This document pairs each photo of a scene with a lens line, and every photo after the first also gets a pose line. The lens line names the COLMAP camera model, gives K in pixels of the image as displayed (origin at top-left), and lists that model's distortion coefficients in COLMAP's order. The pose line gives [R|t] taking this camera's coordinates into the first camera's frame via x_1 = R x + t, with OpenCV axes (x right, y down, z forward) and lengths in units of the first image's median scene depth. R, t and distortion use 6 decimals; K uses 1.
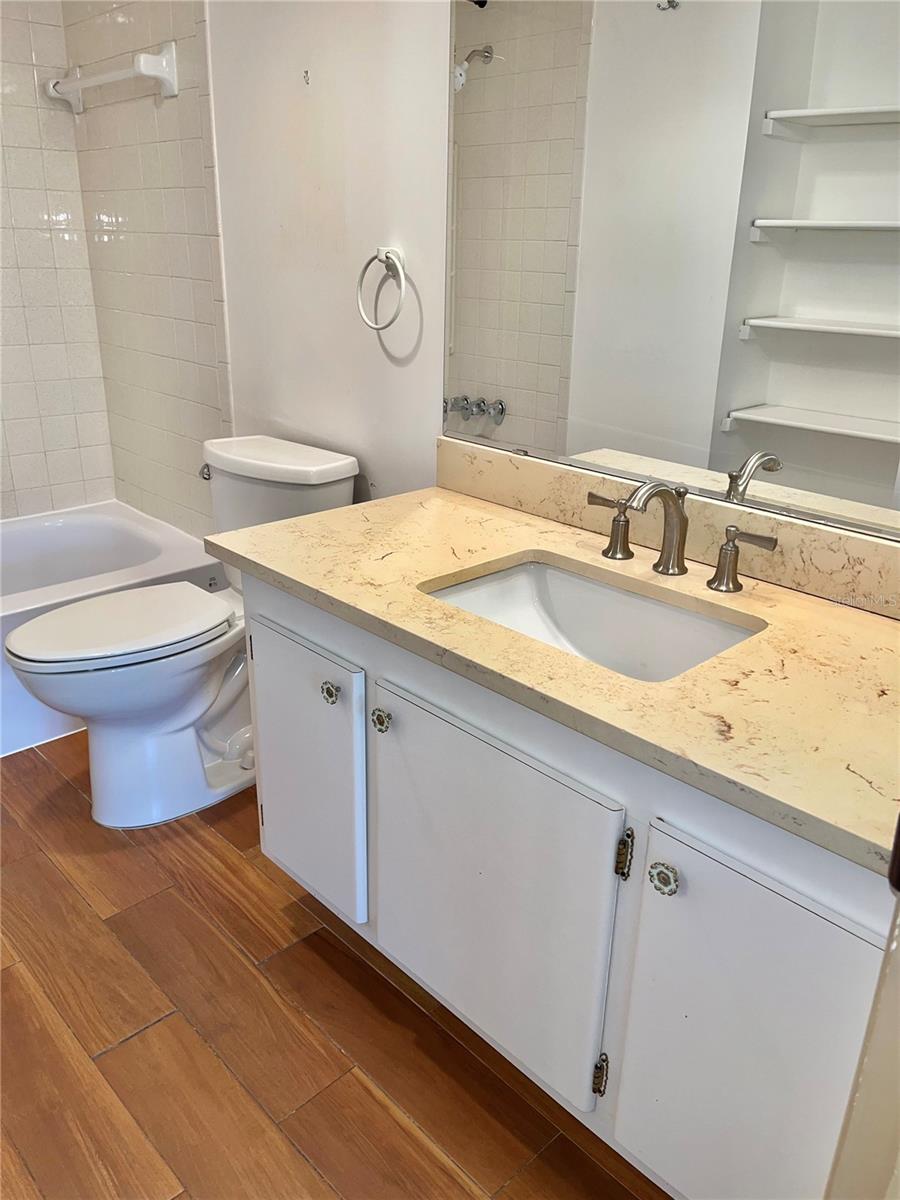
lens RADIAL K [[912.9, 0, 467.3], [0, 912.9, 603.8], [0, 0, 1]] dist [0.070714, -0.104997]
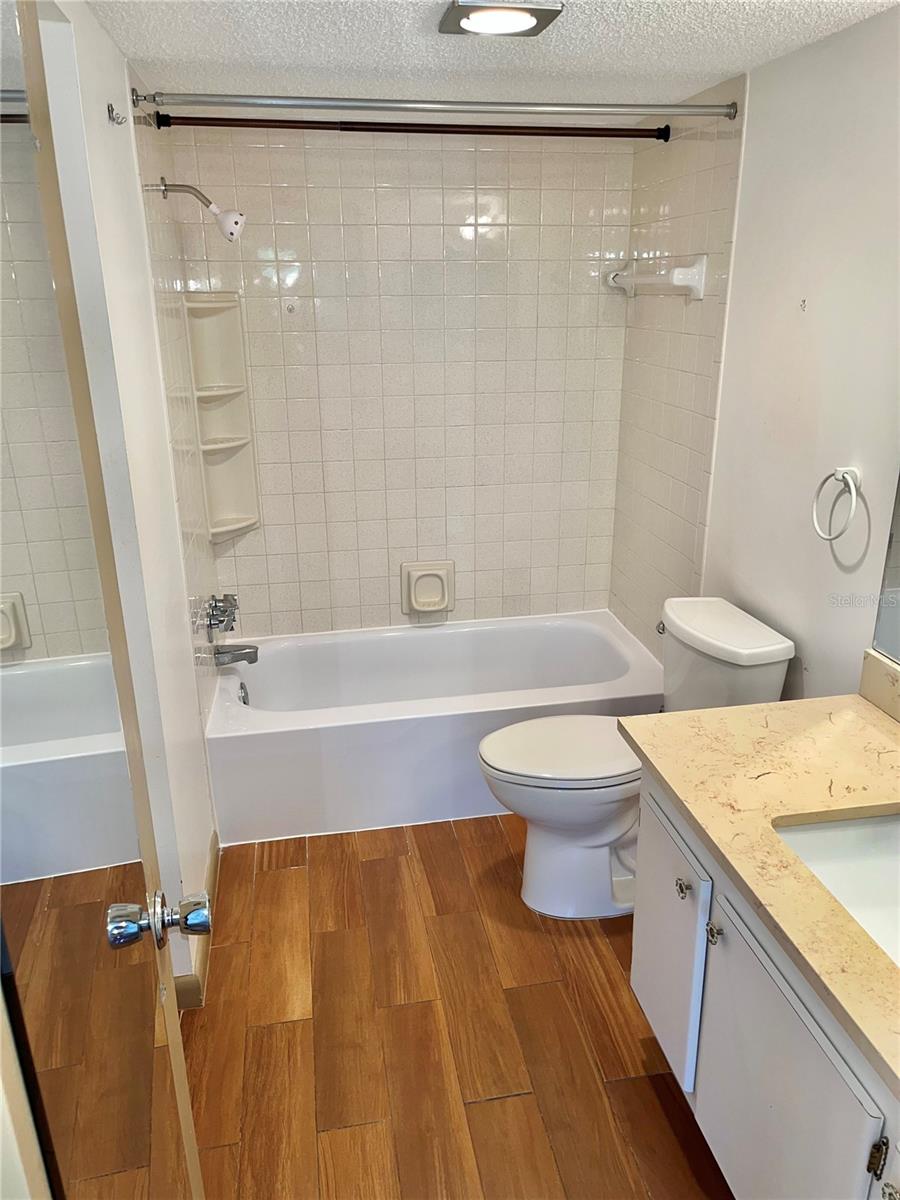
lens RADIAL K [[912.9, 0, 467.3], [0, 912.9, 603.8], [0, 0, 1]] dist [0.070714, -0.104997]
pose [[0.832565, 0.154133, -0.532052, 0.137074], [-0.179062, 0.983826, 0.004810, -0.156244], [0.524188, 0.091265, 0.846698, -0.114906]]
